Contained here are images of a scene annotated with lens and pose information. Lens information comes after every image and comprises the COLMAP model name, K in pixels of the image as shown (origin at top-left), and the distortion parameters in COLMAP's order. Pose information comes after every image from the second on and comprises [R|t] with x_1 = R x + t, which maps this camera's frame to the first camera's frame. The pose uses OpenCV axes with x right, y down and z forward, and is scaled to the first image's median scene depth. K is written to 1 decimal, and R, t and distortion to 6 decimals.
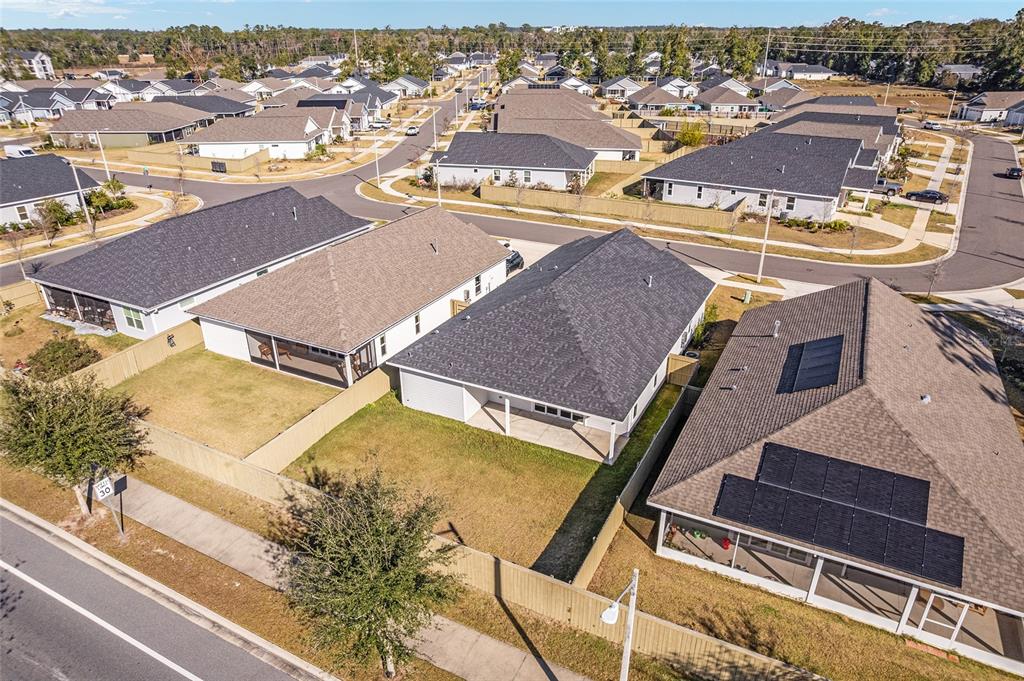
lens RADIAL K [[659.8, 0, 516.0], [0, 659.8, 342.7], [0, 0, 1]] dist [-0.085201, 0.080759]
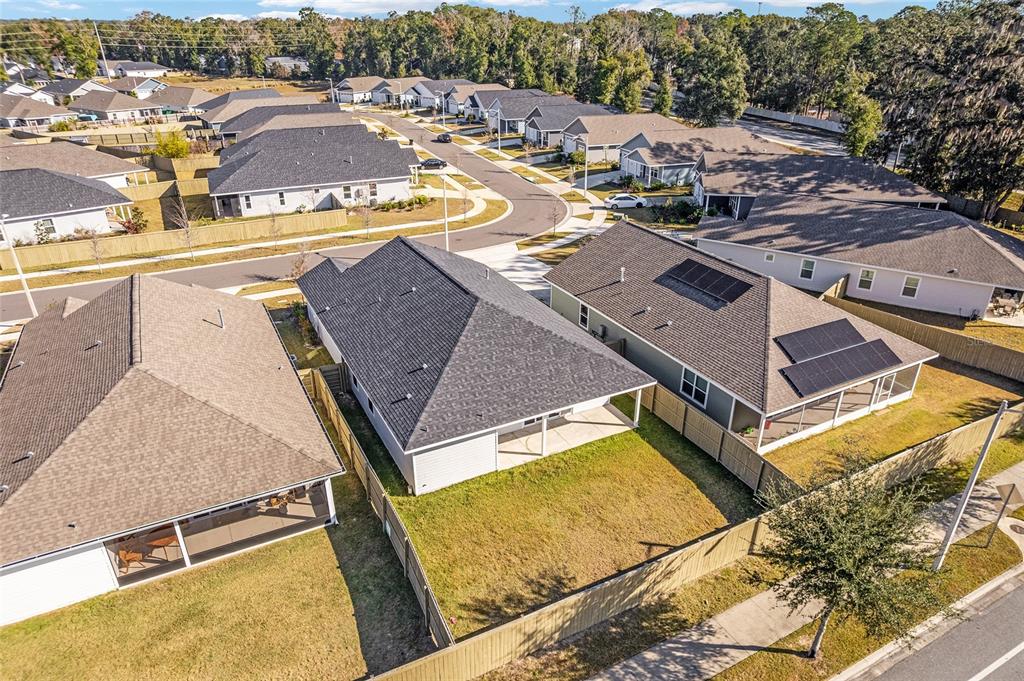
lens RADIAL K [[659.8, 0, 516.0], [0, 659.8, 342.7], [0, 0, 1]] dist [-0.085201, 0.080759]
pose [[0.574164, -0.350018, 0.740151, -0.324495], [0.345338, 0.923194, 0.168686, -0.087854], [-0.742346, 0.158749, 0.650939, 0.185481]]
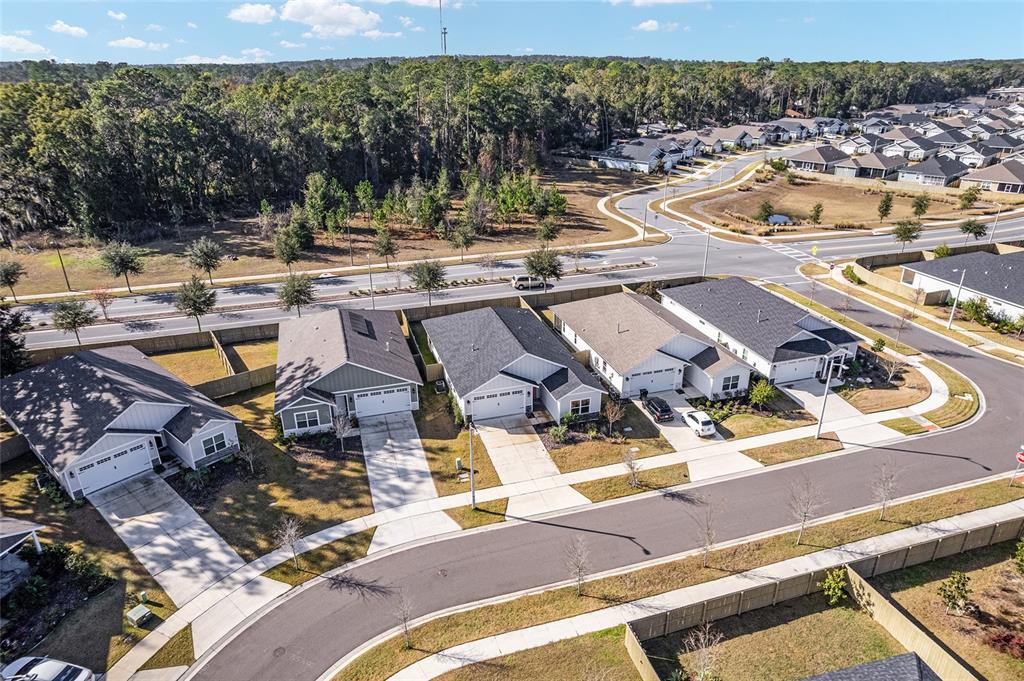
lens RADIAL K [[659.8, 0, 516.0], [0, 659.8, 342.7], [0, 0, 1]] dist [-0.085201, 0.080759]
pose [[-0.712630, 0.287599, -0.639878, 0.661706], [-0.289664, 0.710099, 0.641758, -0.668765], [0.638947, 0.642686, -0.422731, 1.002126]]
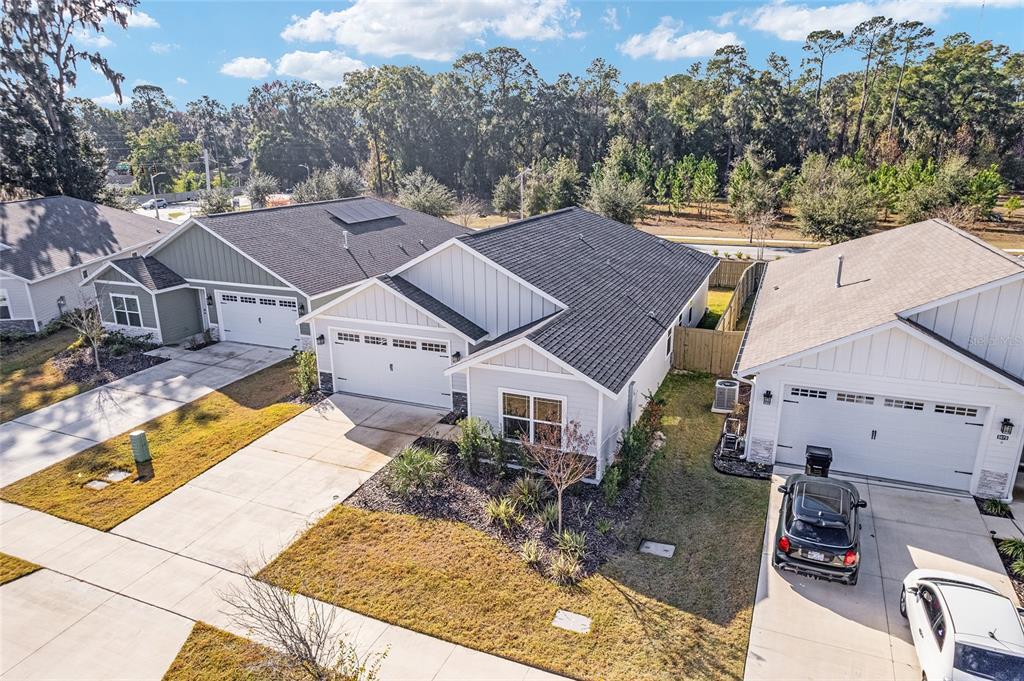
lens RADIAL K [[659.8, 0, 516.0], [0, 659.8, 342.7], [0, 0, 1]] dist [-0.085201, 0.080759]
pose [[-0.997025, 0.035961, -0.068173, 0.103095], [-0.018495, 0.747022, 0.664542, -0.285103], [0.074825, 0.663826, -0.744135, 0.924085]]
